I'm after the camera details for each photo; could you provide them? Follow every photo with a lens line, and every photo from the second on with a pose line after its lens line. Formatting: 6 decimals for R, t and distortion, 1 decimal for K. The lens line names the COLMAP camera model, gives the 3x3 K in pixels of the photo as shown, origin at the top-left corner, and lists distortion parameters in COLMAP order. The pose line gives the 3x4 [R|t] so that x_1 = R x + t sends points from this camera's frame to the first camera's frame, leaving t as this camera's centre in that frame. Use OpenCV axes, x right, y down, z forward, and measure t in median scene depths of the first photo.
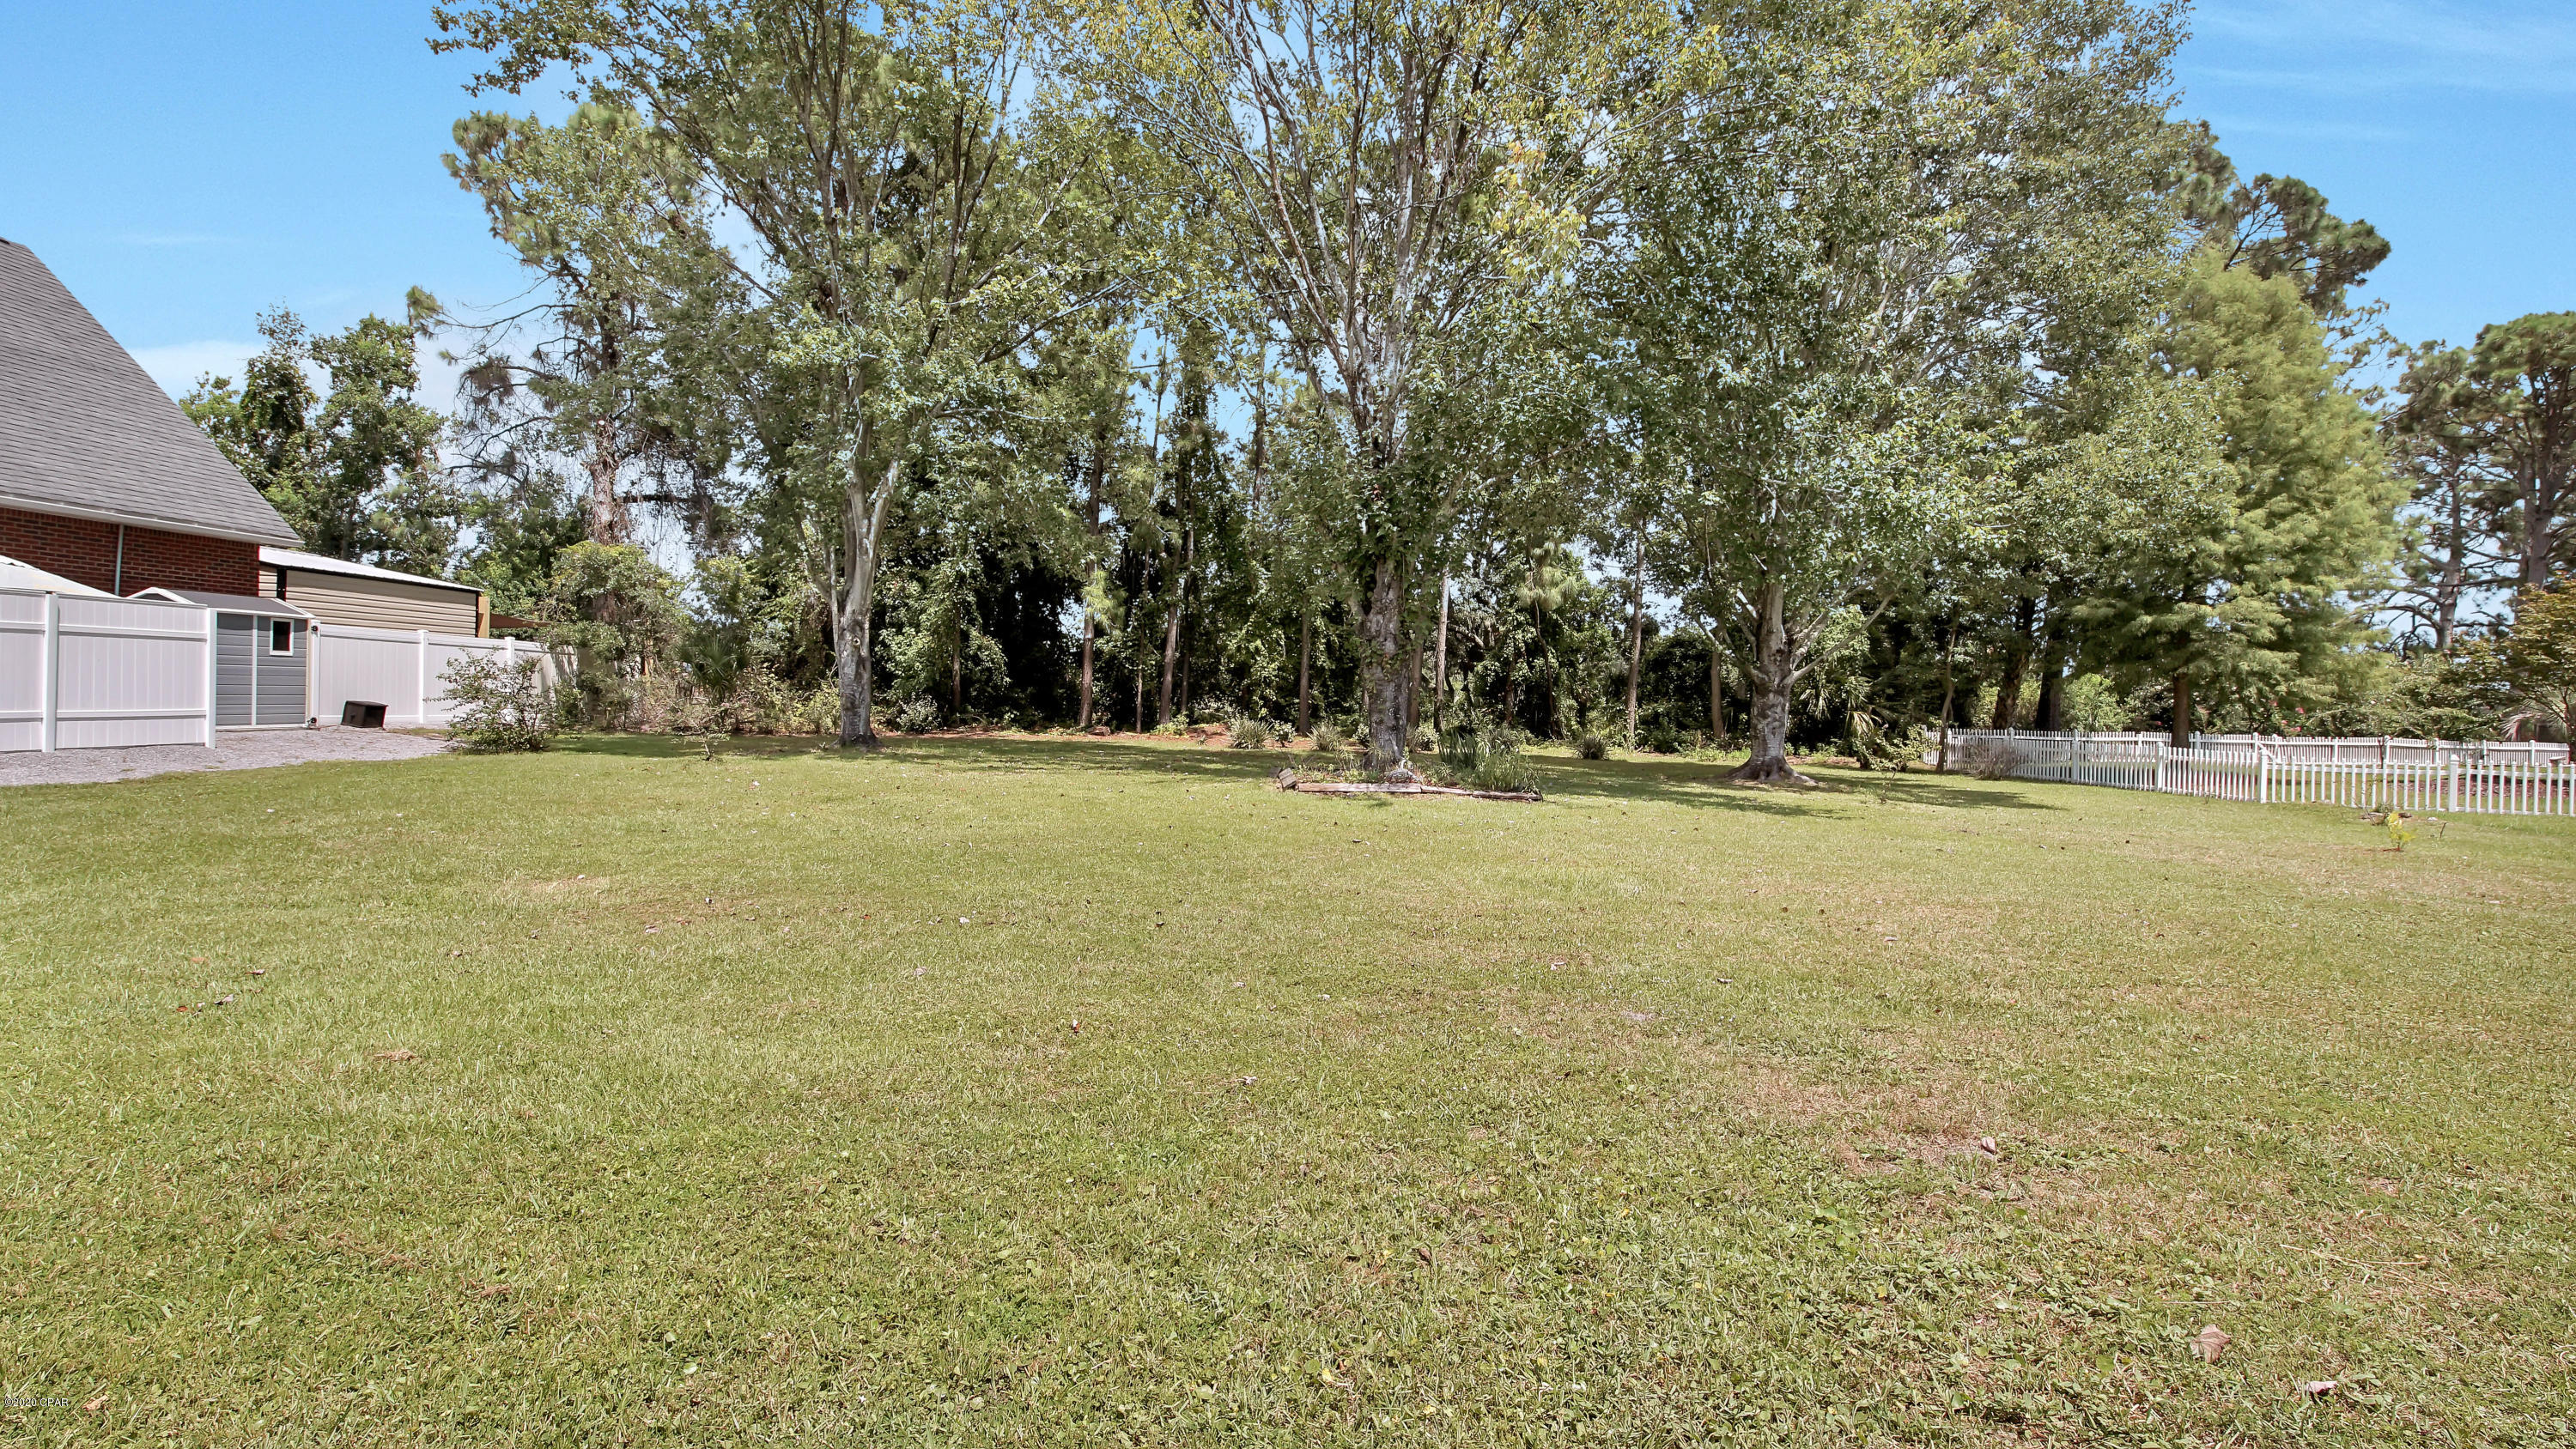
lens RADIAL K [[1235.0, 0, 1250.5], [0, 1235.0, 716.6], [0, 0, 1]] dist [-0.001728, -0.000176]
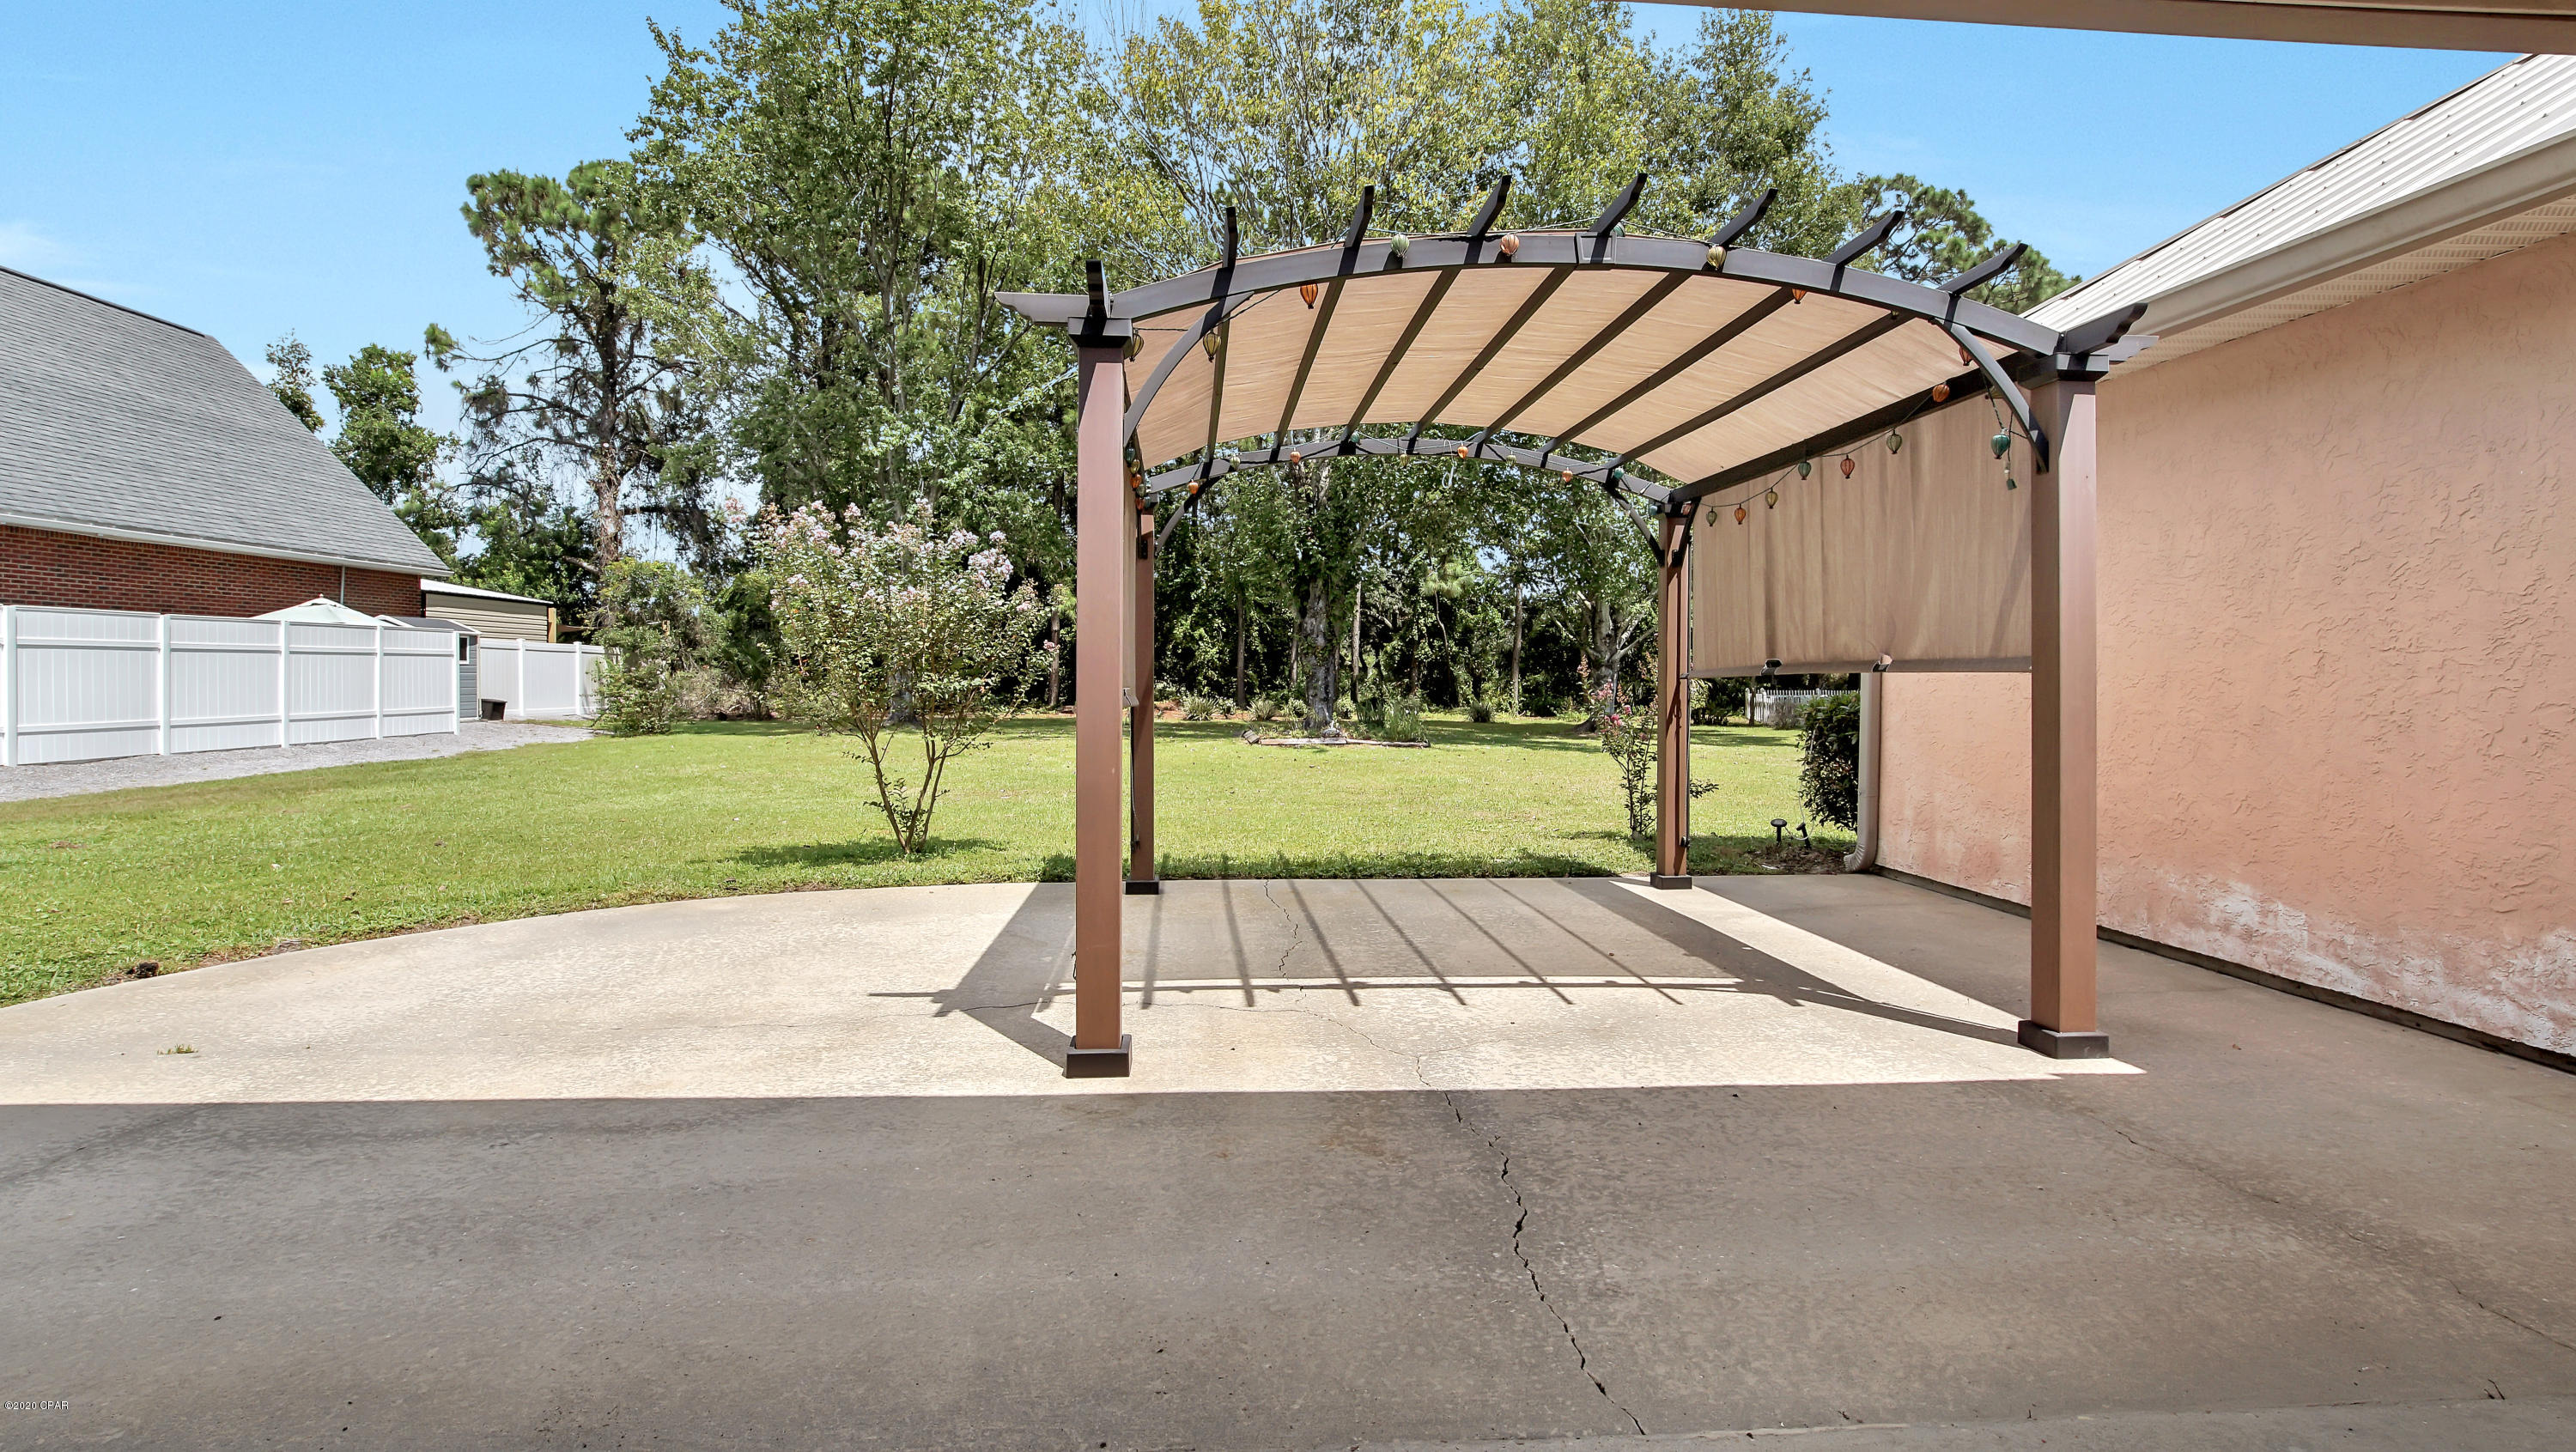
lens RADIAL K [[1260.5, 0, 1277.0], [0, 1260.5, 704.4], [0, 0, 1]] dist [-0.017653, 0.001155]
pose [[0.995542, -0.024716, 0.091023, -0.031987], [0.023912, 0.999665, 0.009912, -0.000281], [-0.091237, -0.007691, 0.995799, -0.193869]]
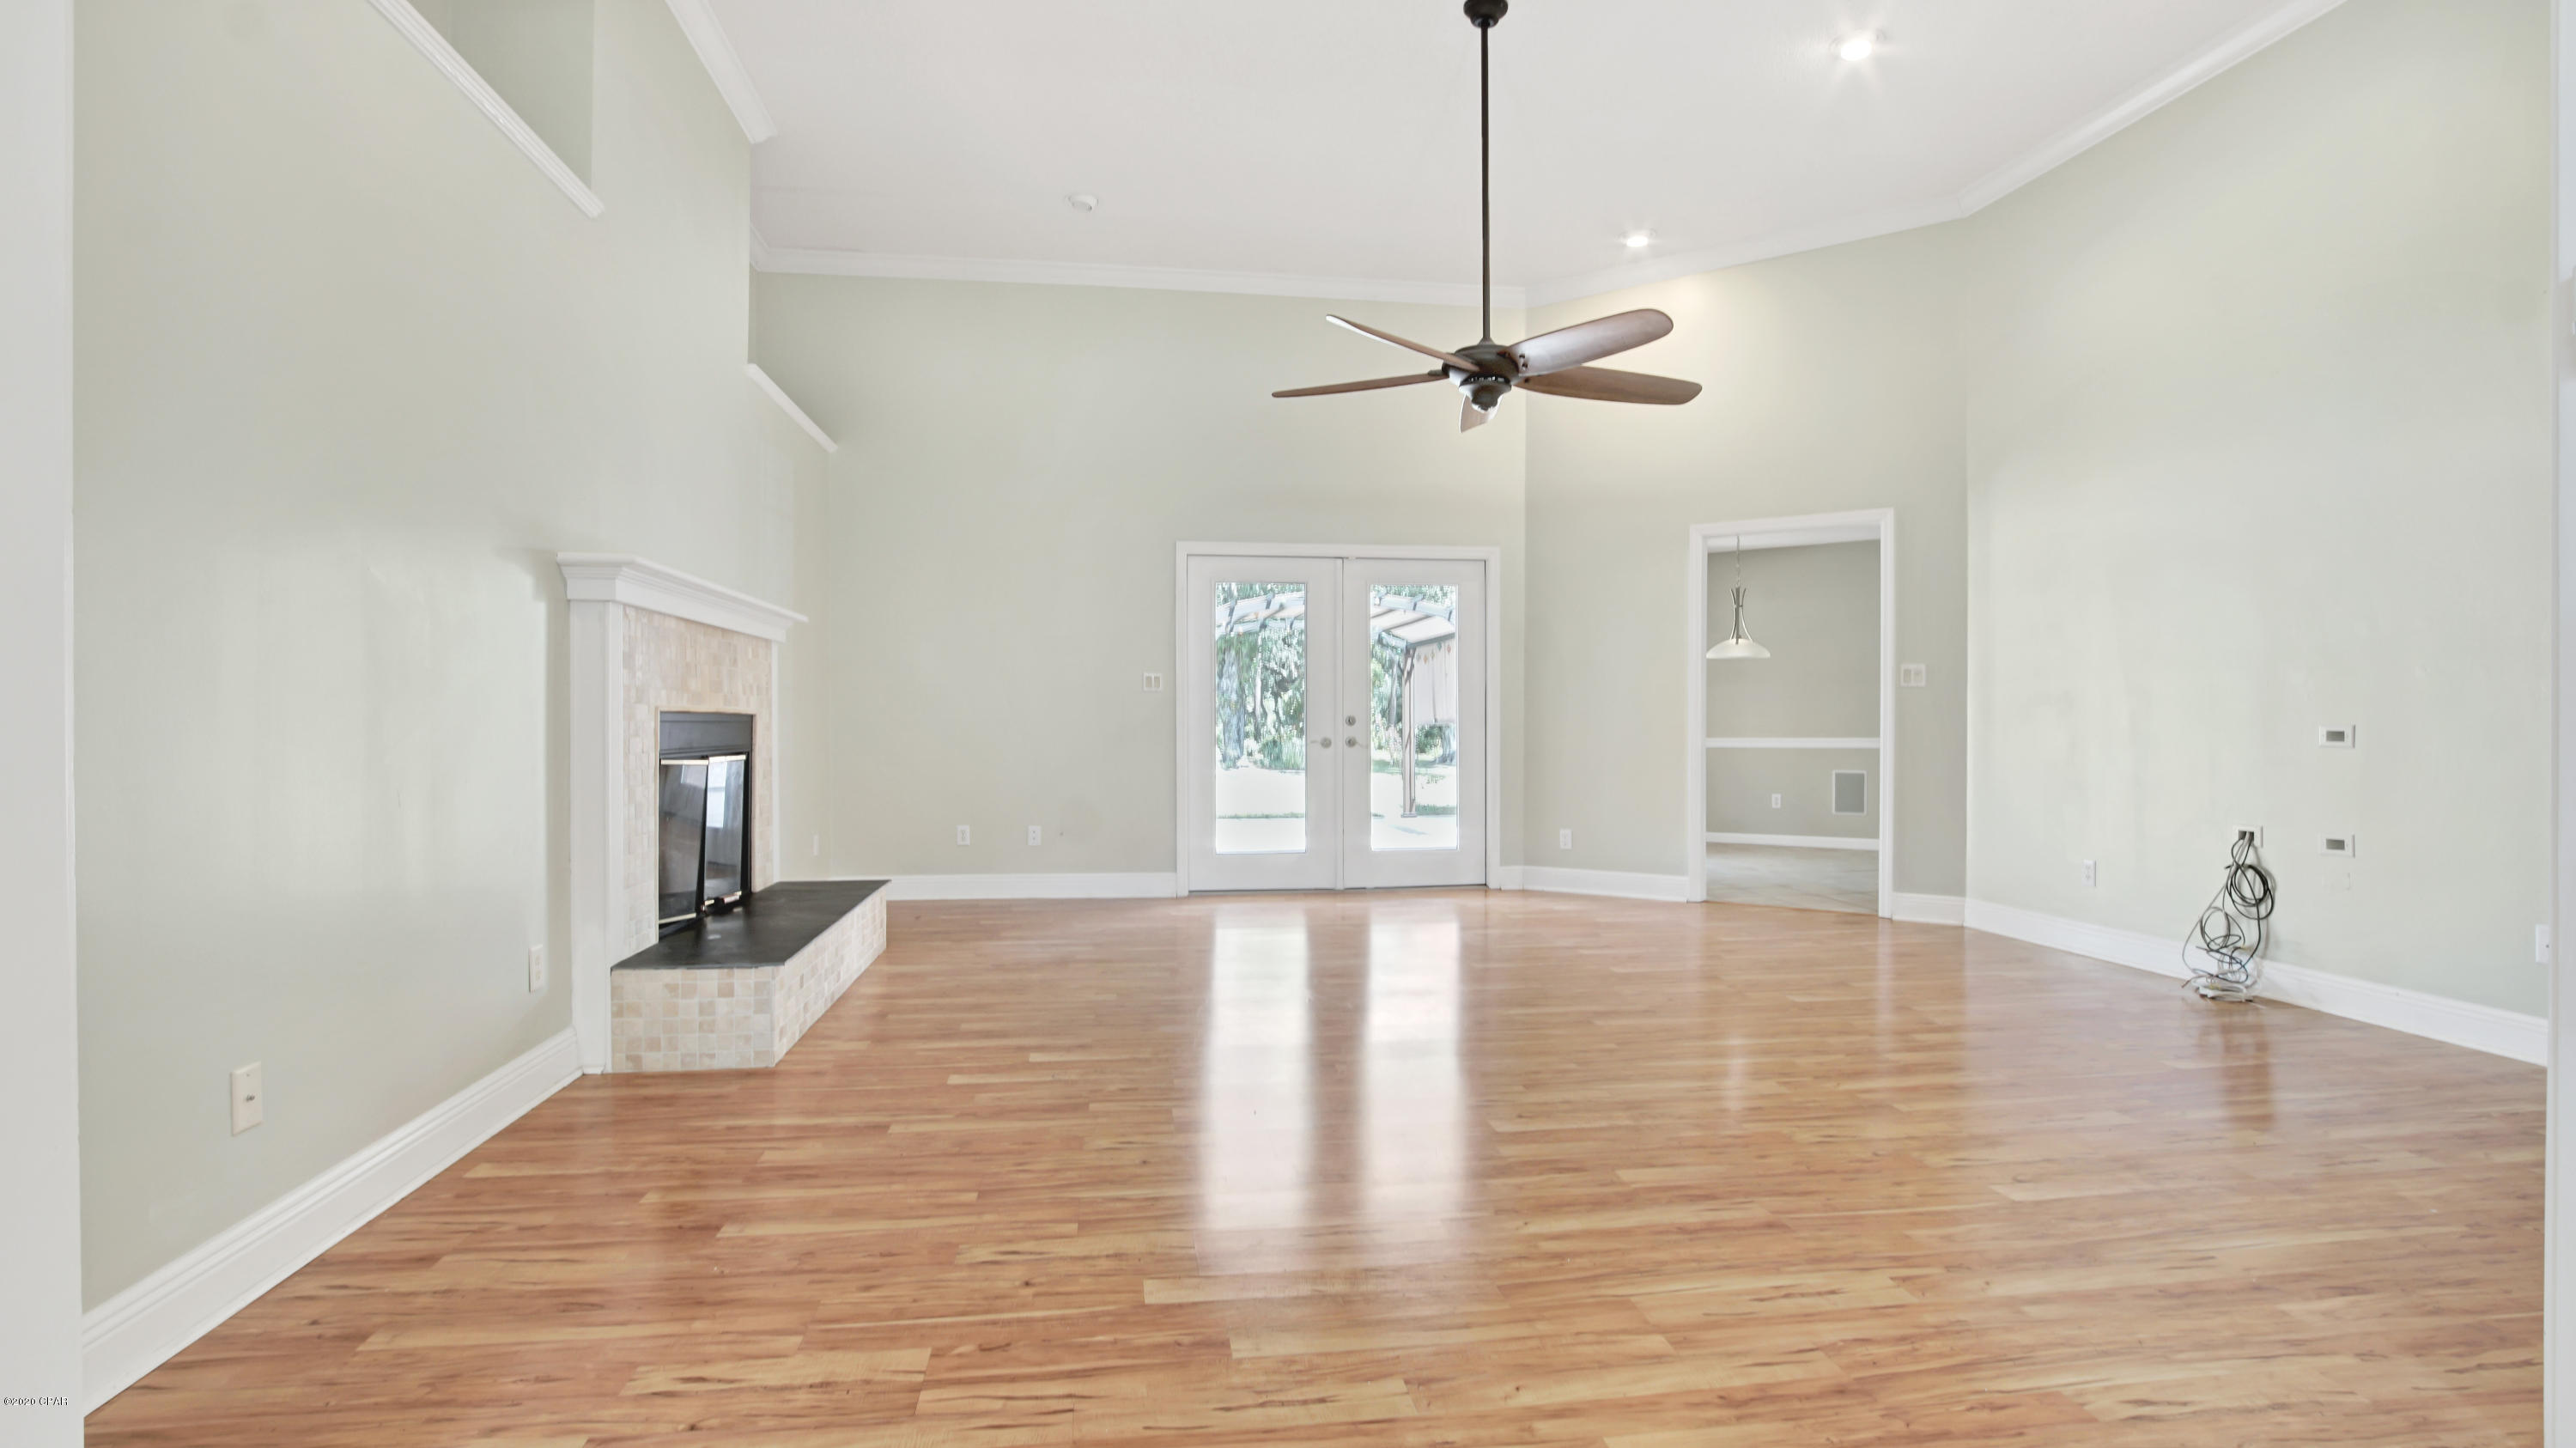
lens RADIAL K [[1235.3, 0, 1250.5], [0, 1235.3, 716.1], [0, 0, 1]] dist [-0.001728, -0.000176]
pose [[0.987910, -0.039117, 0.150014, -0.065434], [0.041693, 0.999031, -0.014067, -0.000569], [-0.149318, 0.020151, 0.988584, -0.383868]]
